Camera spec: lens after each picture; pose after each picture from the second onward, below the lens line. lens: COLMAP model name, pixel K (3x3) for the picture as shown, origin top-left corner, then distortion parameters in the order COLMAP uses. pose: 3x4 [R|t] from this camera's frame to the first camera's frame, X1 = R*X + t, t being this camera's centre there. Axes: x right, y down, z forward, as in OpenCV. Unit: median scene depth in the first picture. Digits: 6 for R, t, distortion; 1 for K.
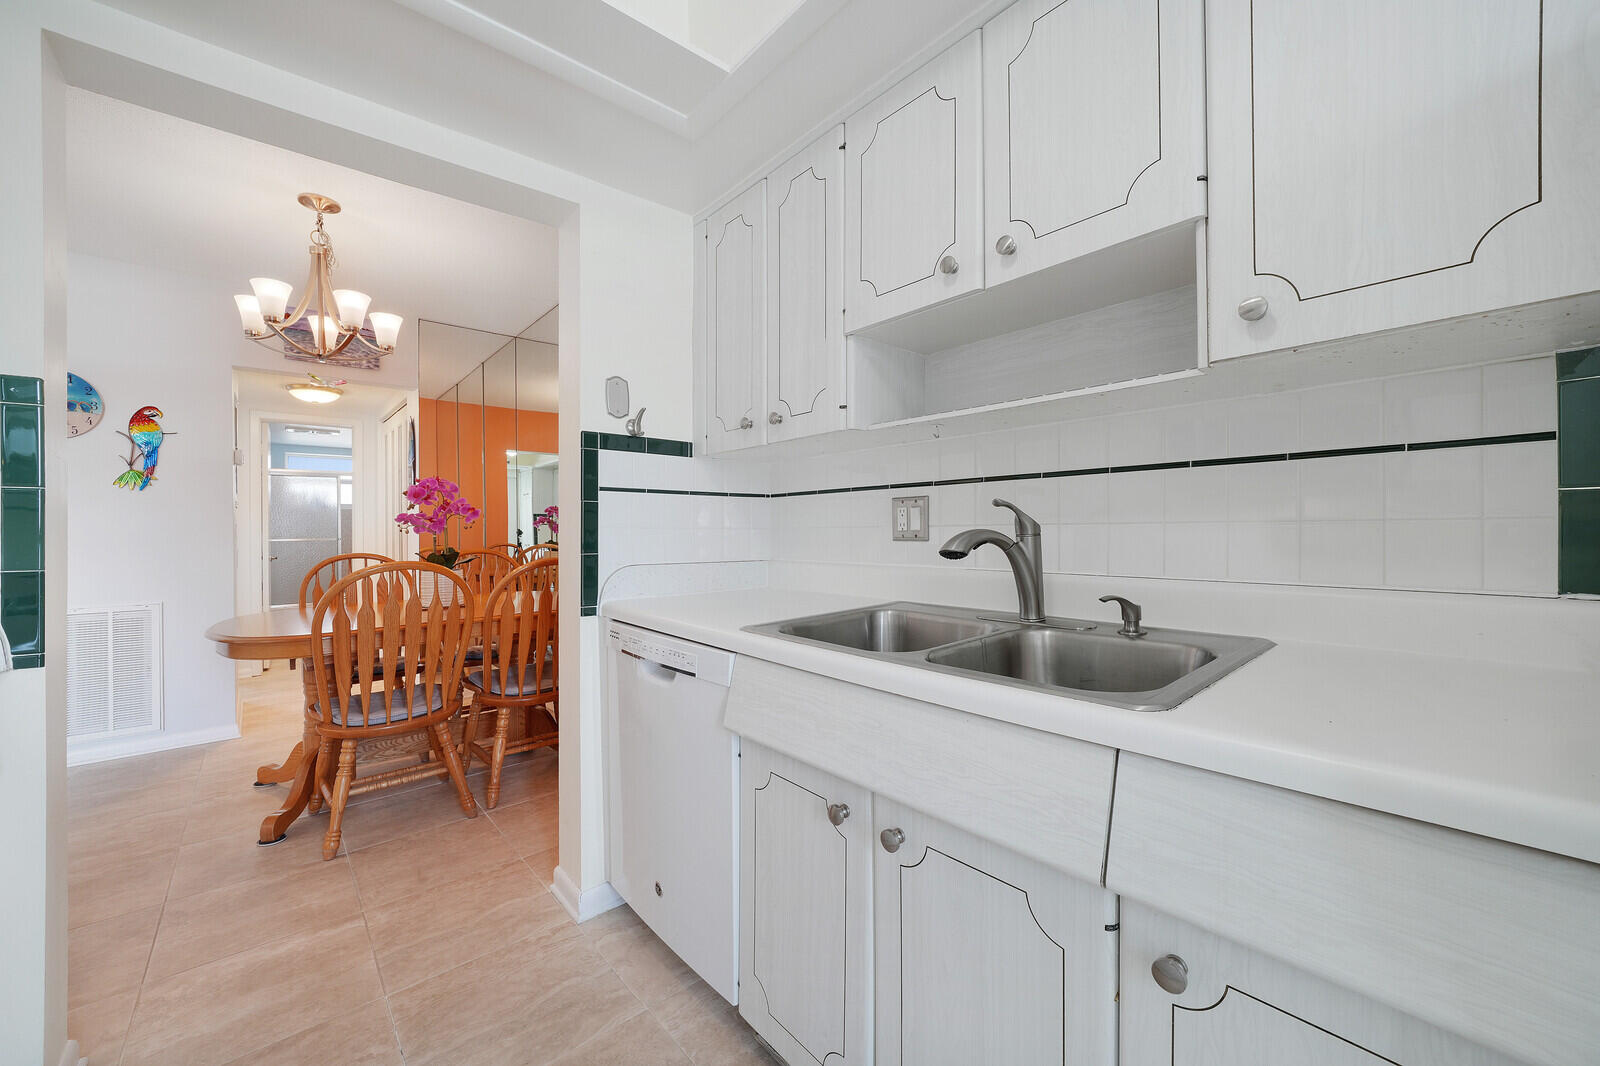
lens RADIAL K [[620.5, 0, 794.7], [0, 620.5, 529.3], [0, 0, 1]] dist [-0.010596, 0.003129]
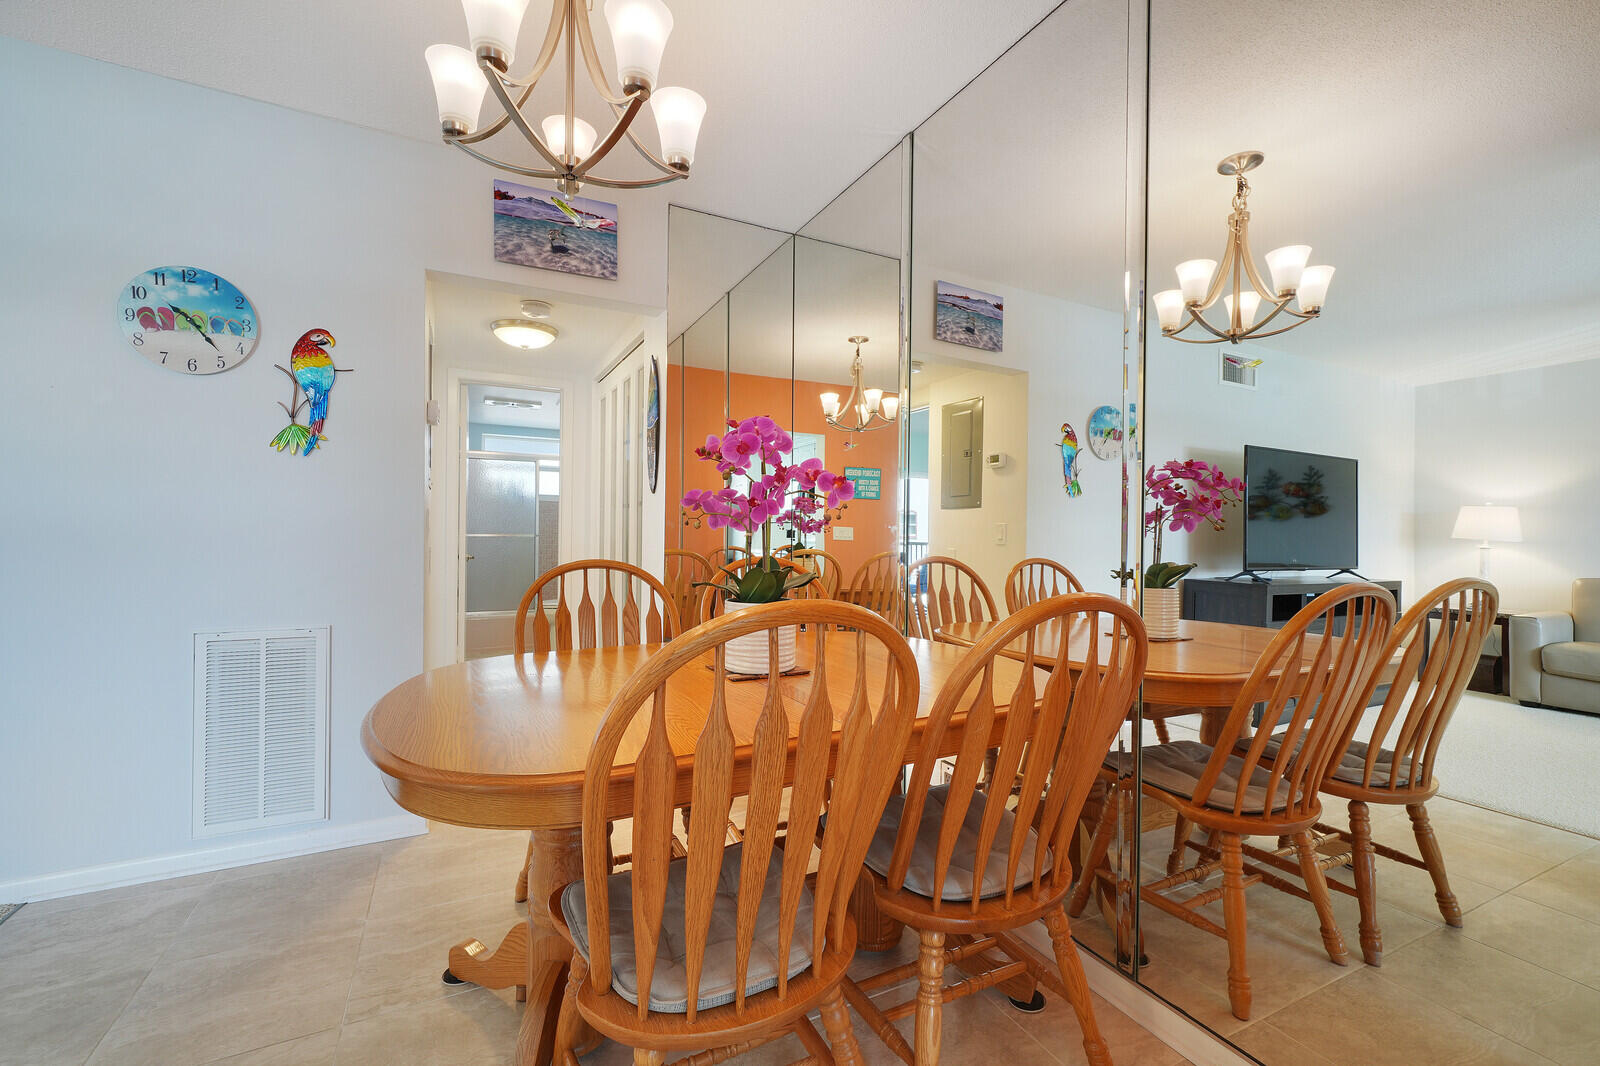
lens RADIAL K [[681.8, 0, 800.2], [0, 681.8, 538.8], [0, 0, 1]] dist [0.002498, 0.000255]
pose [[0.969989, 0.022397, -0.242115, -0.560737], [-0.020665, 0.999739, 0.009692, 0.011918], [0.242269, -0.004398, 0.970199, 0.636119]]
